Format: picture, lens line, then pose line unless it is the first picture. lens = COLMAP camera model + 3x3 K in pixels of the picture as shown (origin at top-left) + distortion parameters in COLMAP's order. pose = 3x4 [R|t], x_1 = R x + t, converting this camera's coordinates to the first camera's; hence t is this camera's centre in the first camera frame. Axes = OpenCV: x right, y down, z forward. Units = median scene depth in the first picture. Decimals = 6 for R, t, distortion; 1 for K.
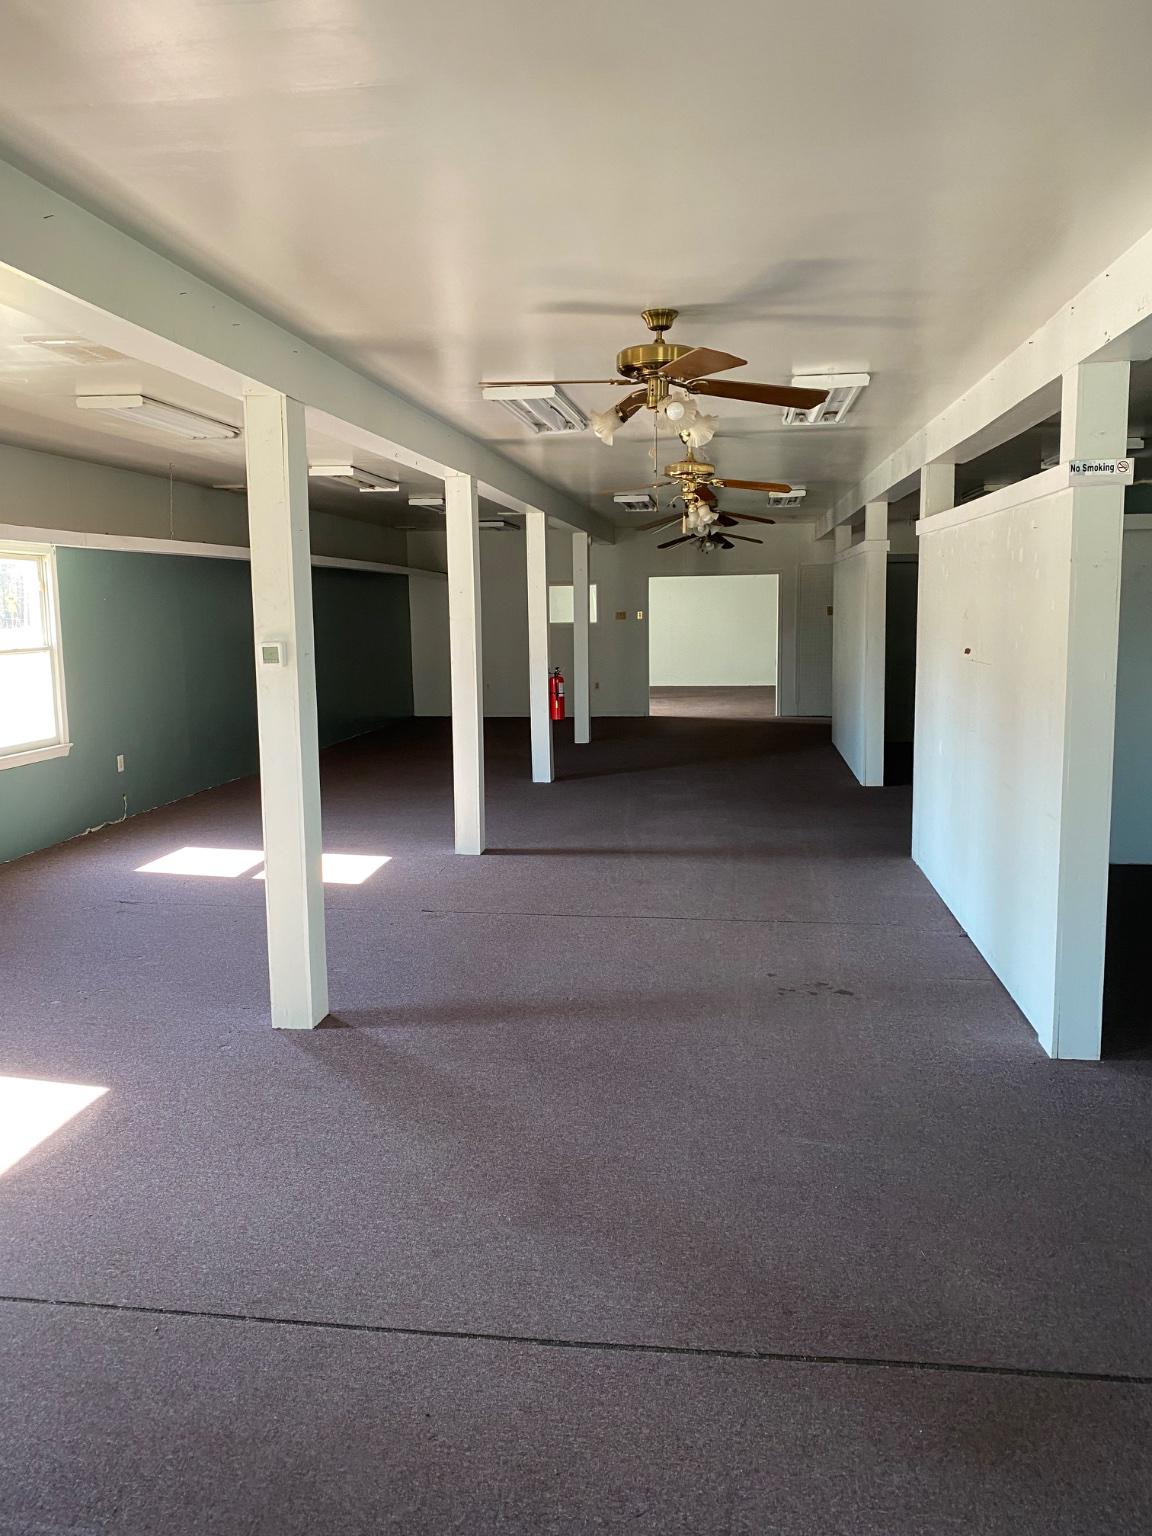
lens RADIAL K [[1165.2, 0, 573.9], [0, 1165.2, 773.8], [0, 0, 1]] dist [0.036624, -0.044247]
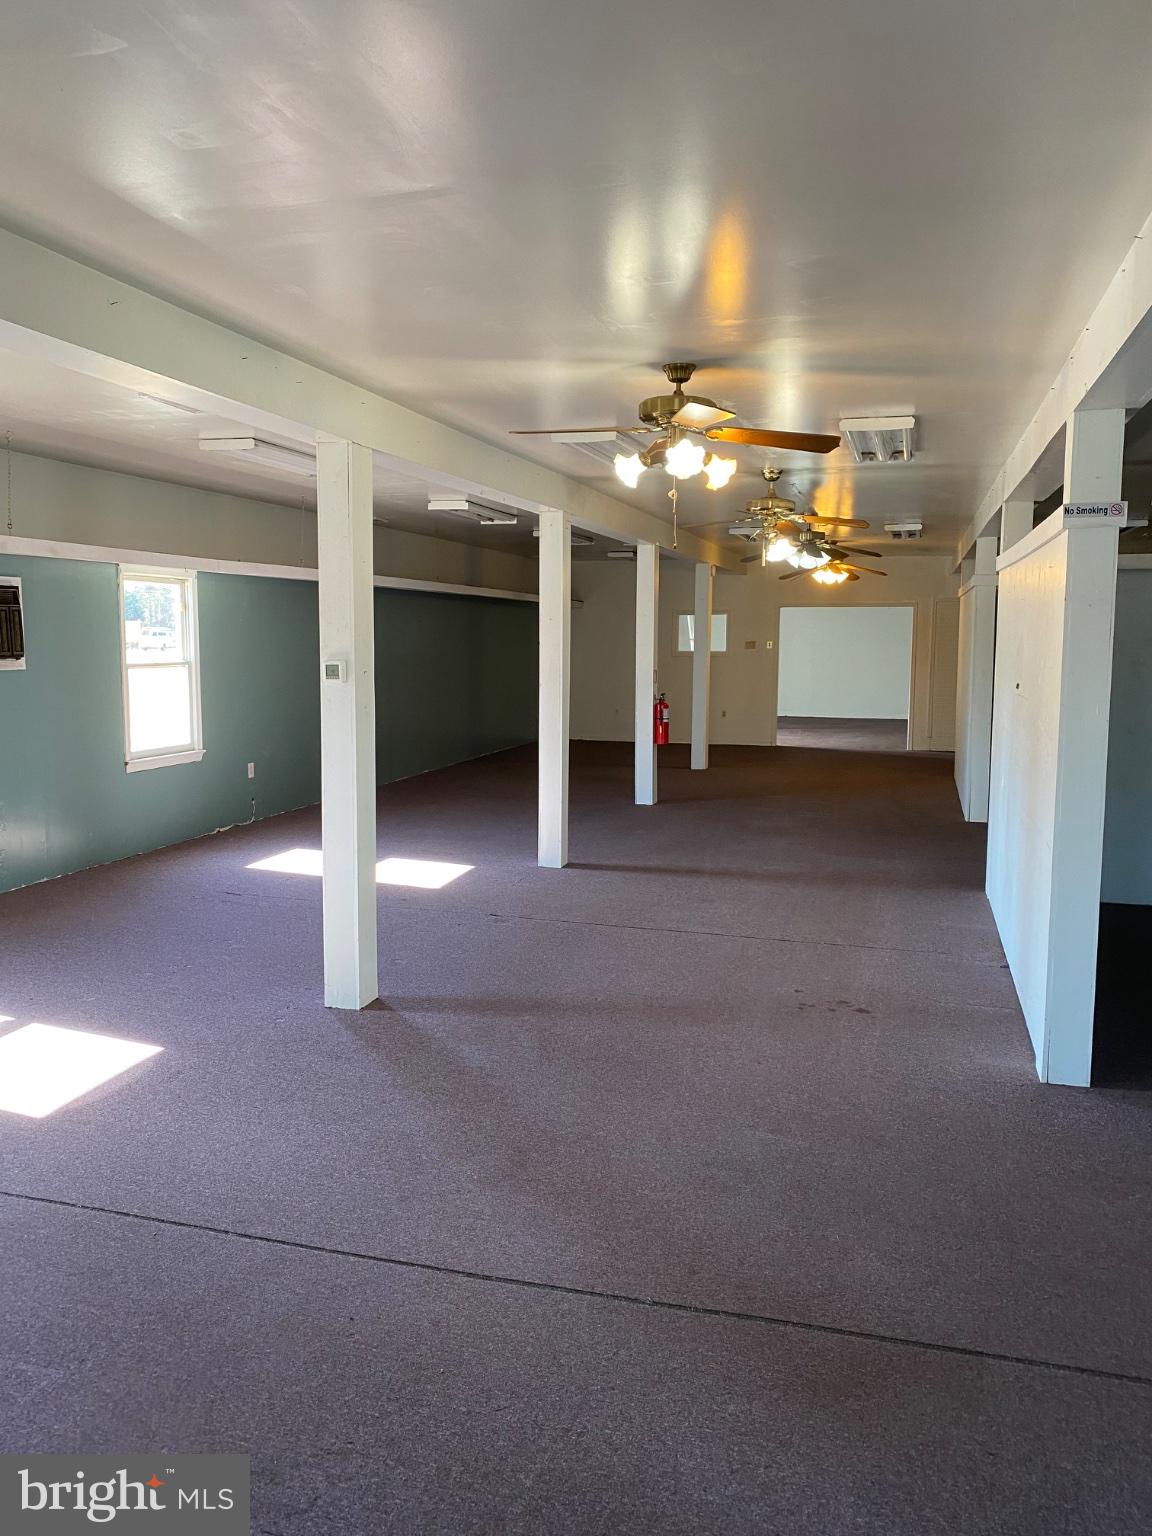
lens RADIAL K [[1165.2, 0, 568.3], [0, 1165.2, 778.3], [0, 0, 1]] dist [0.036624, -0.044247]
pose [[0.989273, 0.037600, -0.141155, 0.125436], [-0.040399, 0.999039, -0.017020, 0.010454], [0.140379, 0.022540, 0.989841, -0.074674]]
